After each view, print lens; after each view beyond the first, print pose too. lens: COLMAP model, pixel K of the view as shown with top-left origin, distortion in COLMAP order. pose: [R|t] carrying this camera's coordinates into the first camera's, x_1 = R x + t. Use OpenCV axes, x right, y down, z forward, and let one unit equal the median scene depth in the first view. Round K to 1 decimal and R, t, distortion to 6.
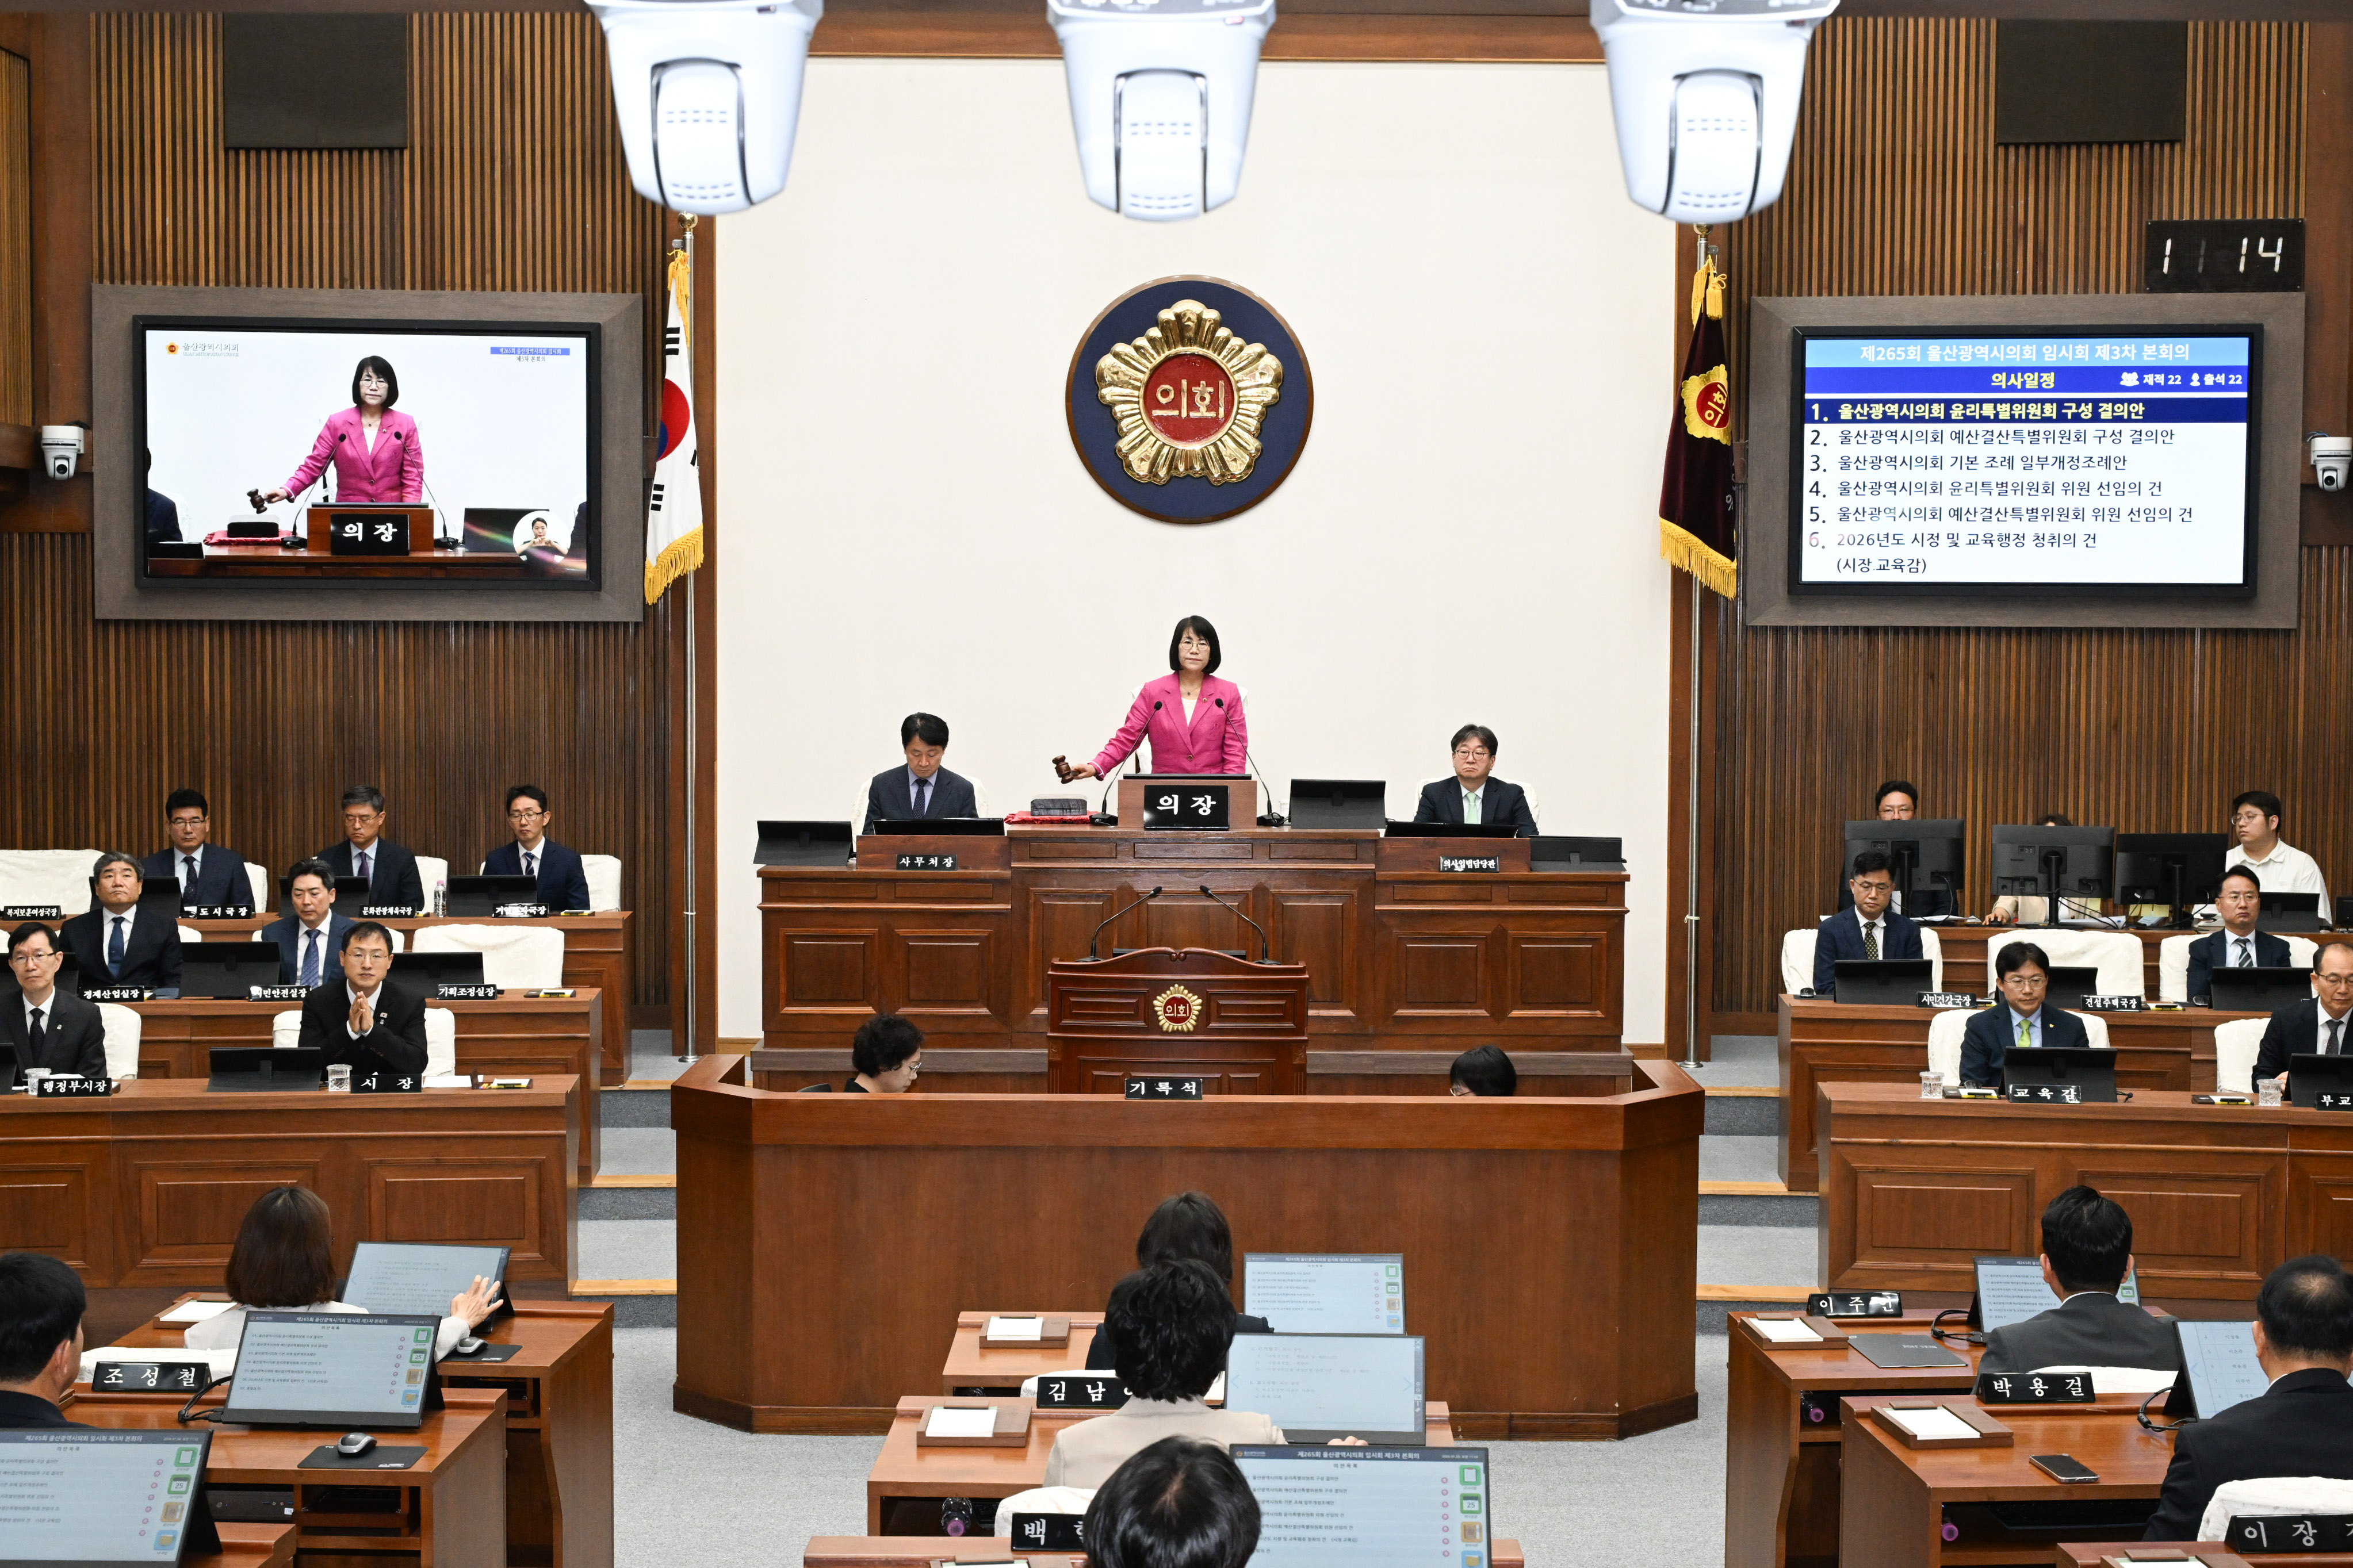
lens RADIAL K [[3368.6, 0, 1182.8], [0, 3368.6, 804.6], [0, 0, 1]] dist [-0.003257, -0.031264]
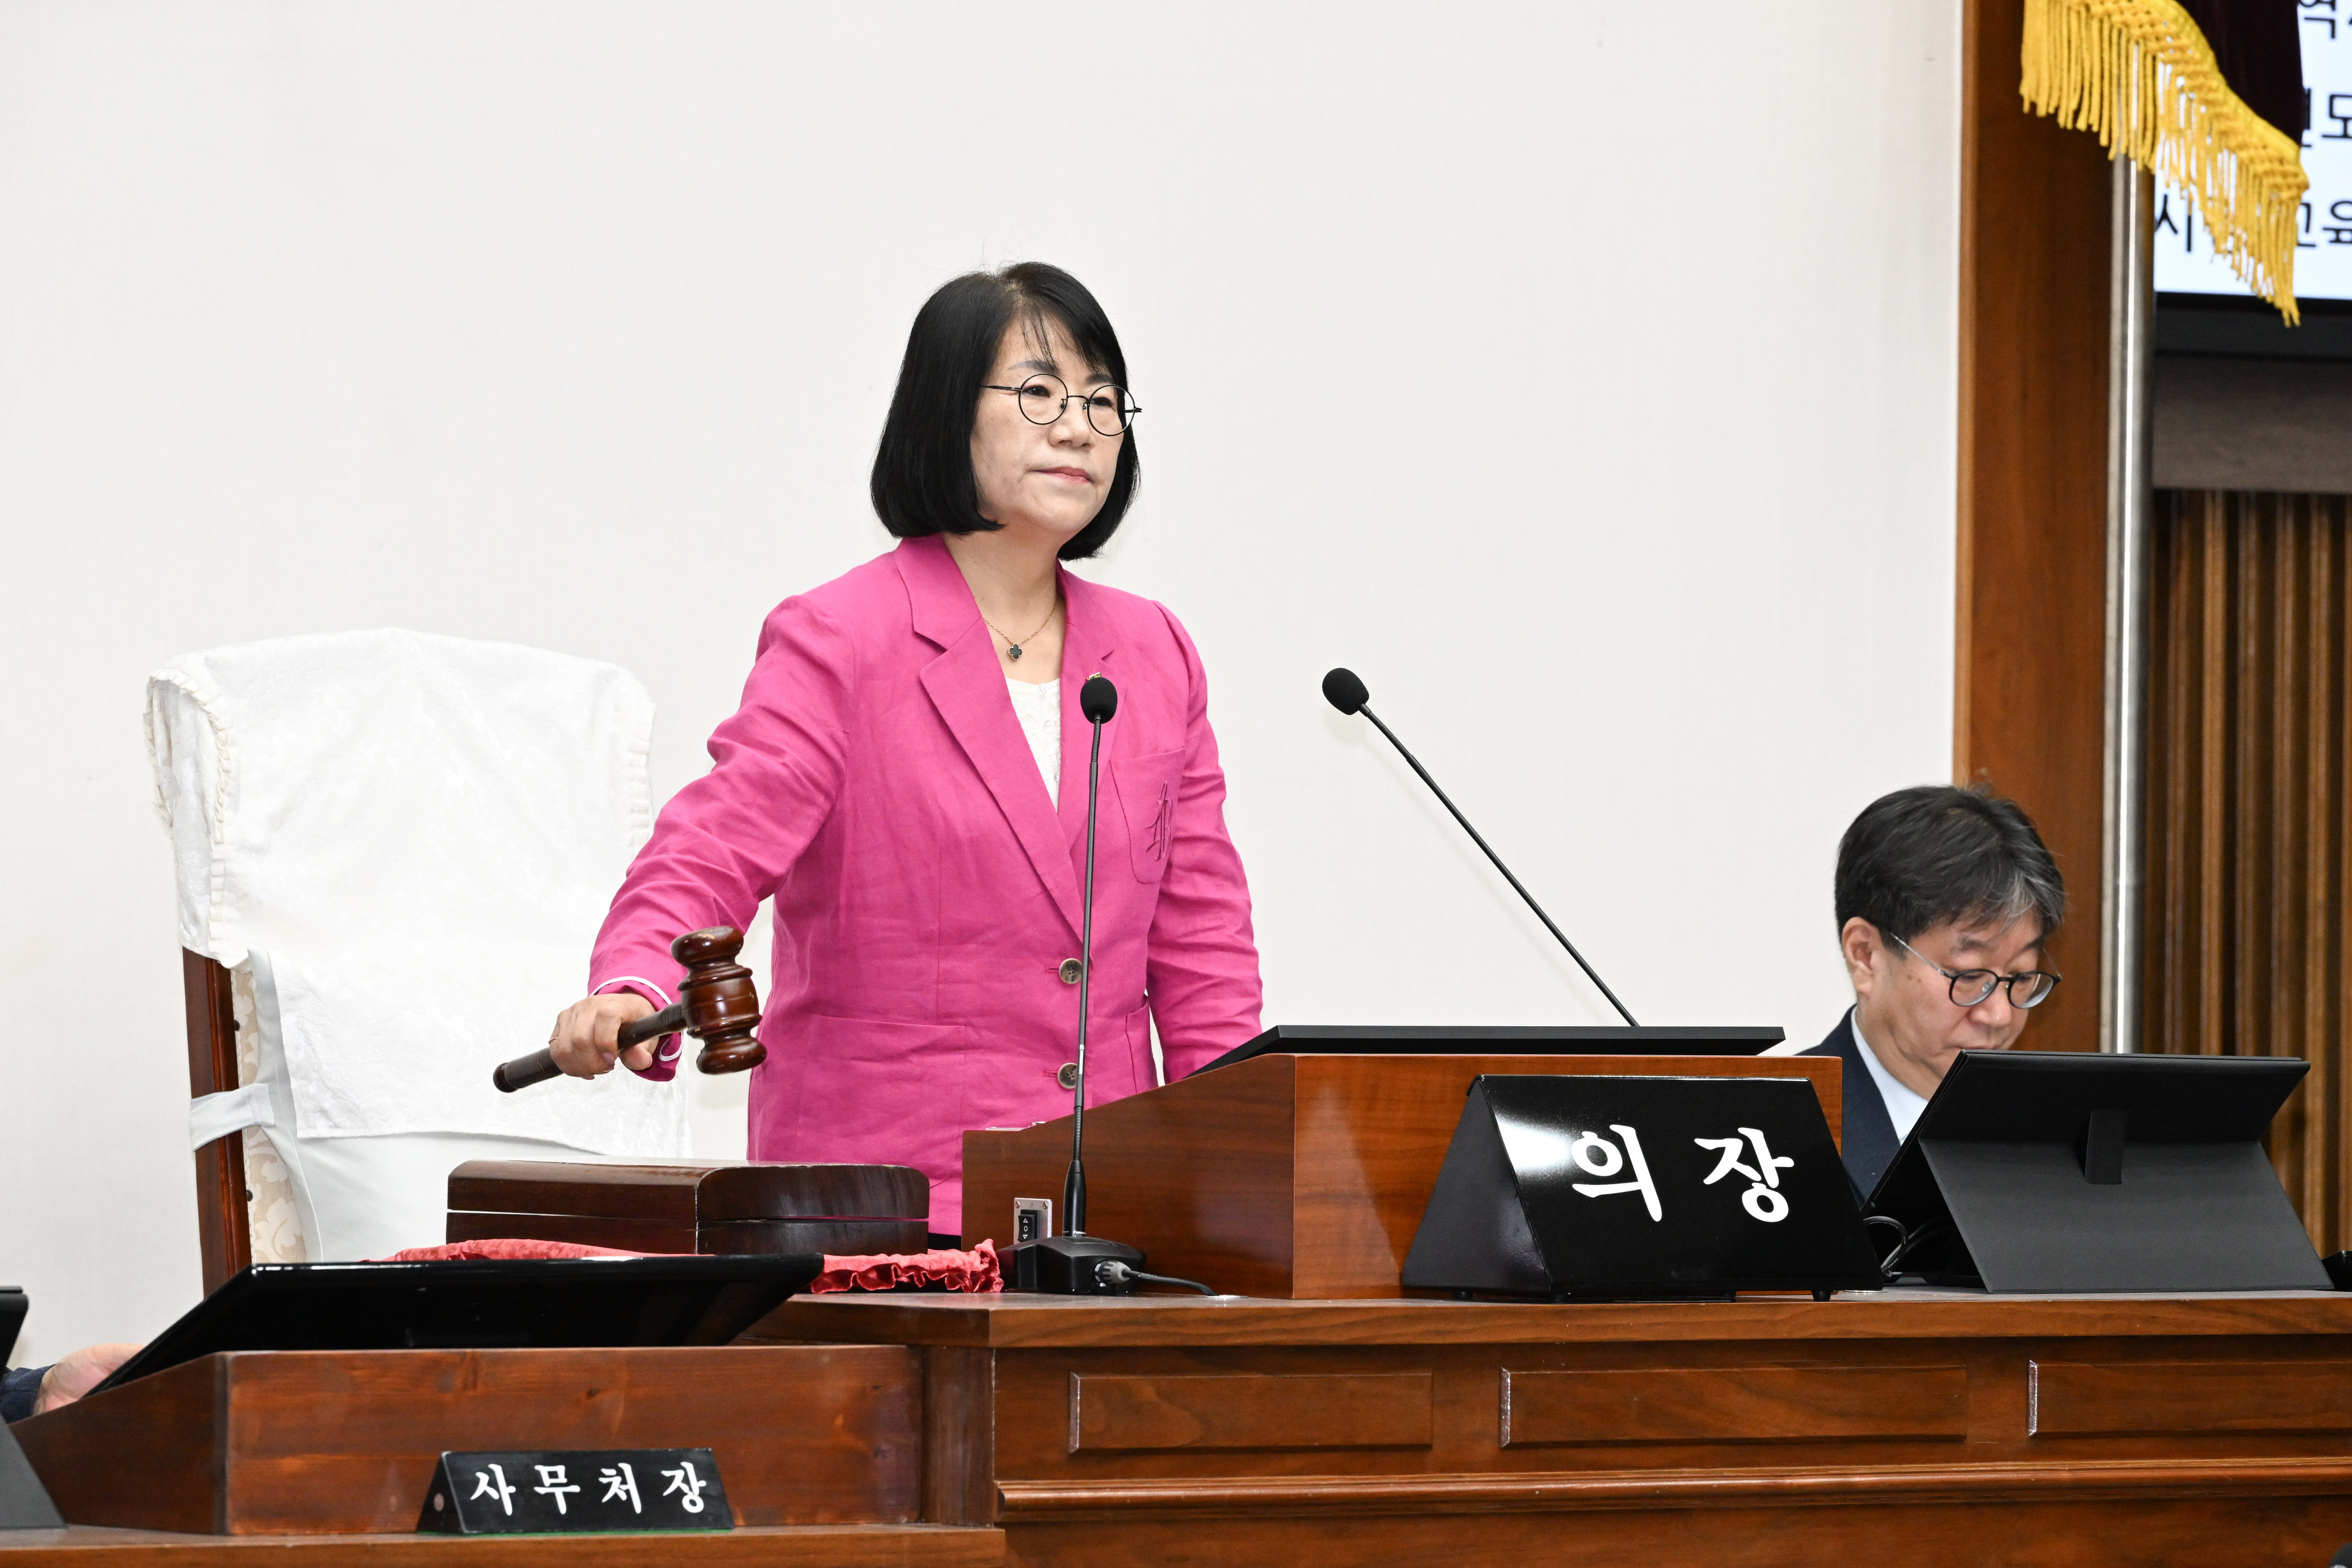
lens RADIAL K [[13164.4, 0, 1176.0], [0, 13164.4, 784.0], [0, 0, 1]] dist [0.016969, -3.150686]
pose [[0.798557, 0.012720, 0.601785, -0.417539], [0.026494, 0.998065, -0.056253, 0.017077], [-0.601336, 0.060865, 0.796675, 0.340675]]
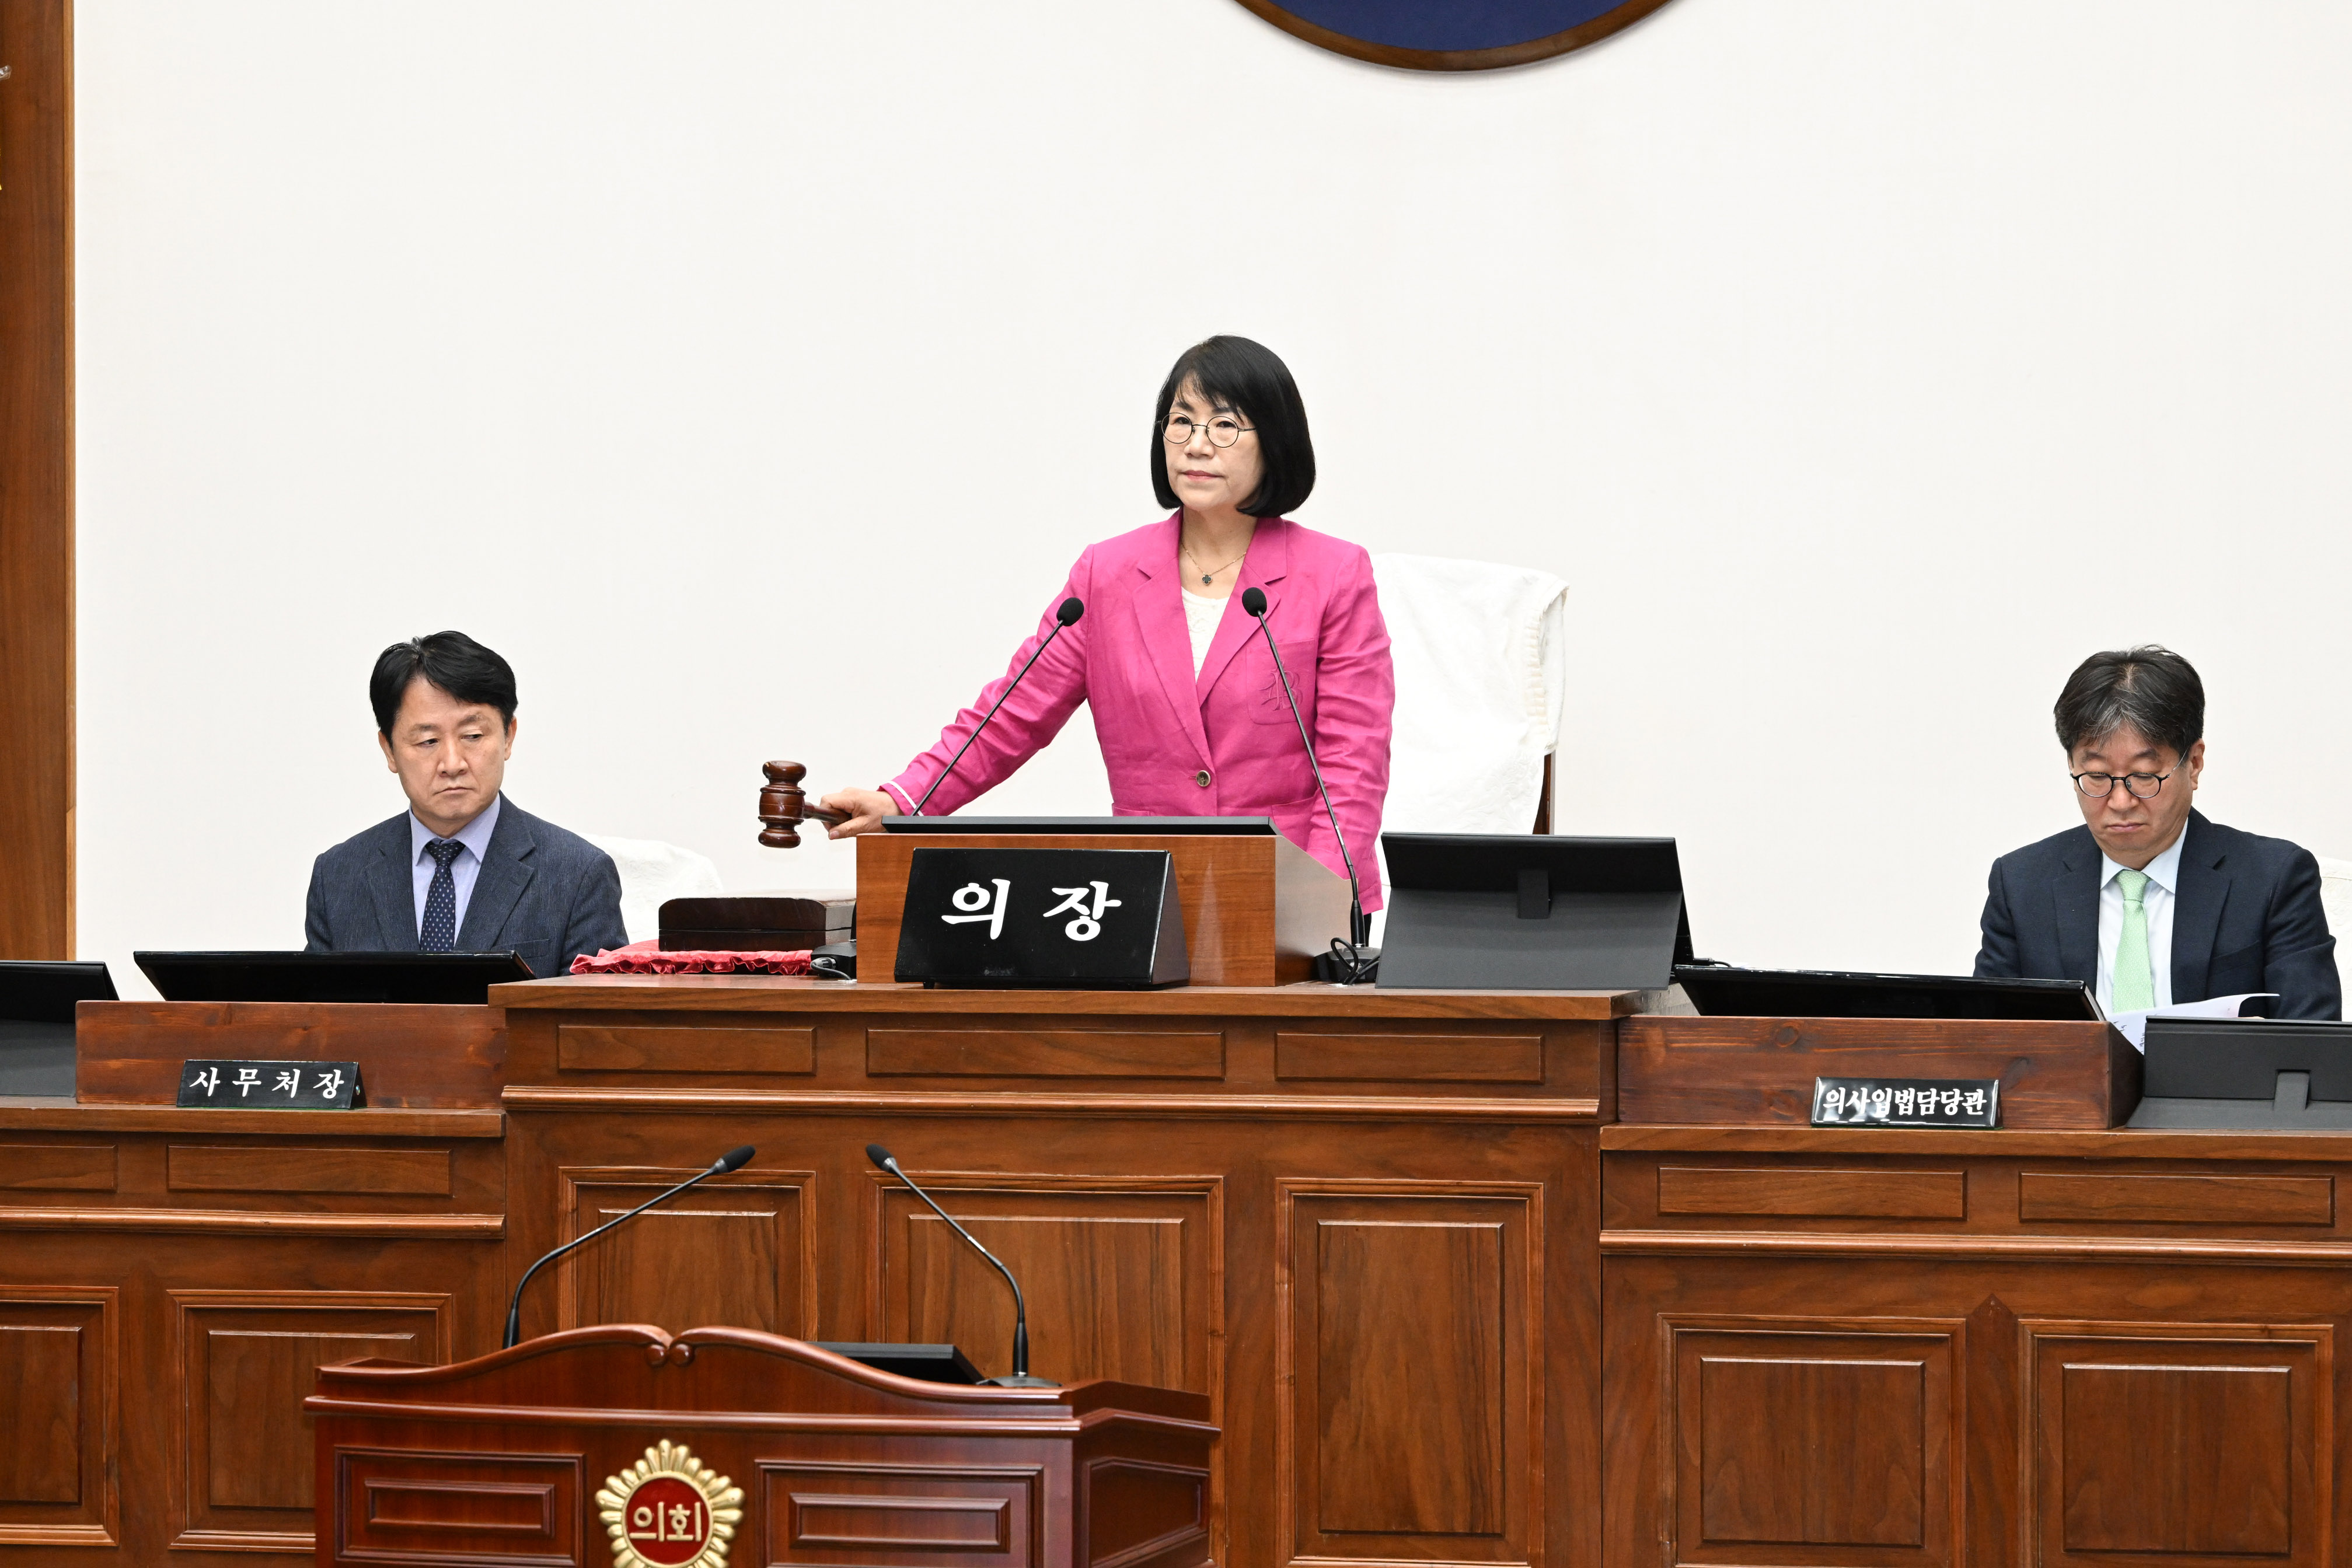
lens RADIAL K [[10100.6, 0, 1176.0], [0, 10100.6, 784.0], [0, 0, 1]] dist [0.010544, 0.202426]
pose [[0.966719, -0.000216, -0.255841, 0.221681], [-0.009439, 0.999289, -0.036510, 0.019668], [0.255667, 0.037710, 0.966029, 0.065153]]
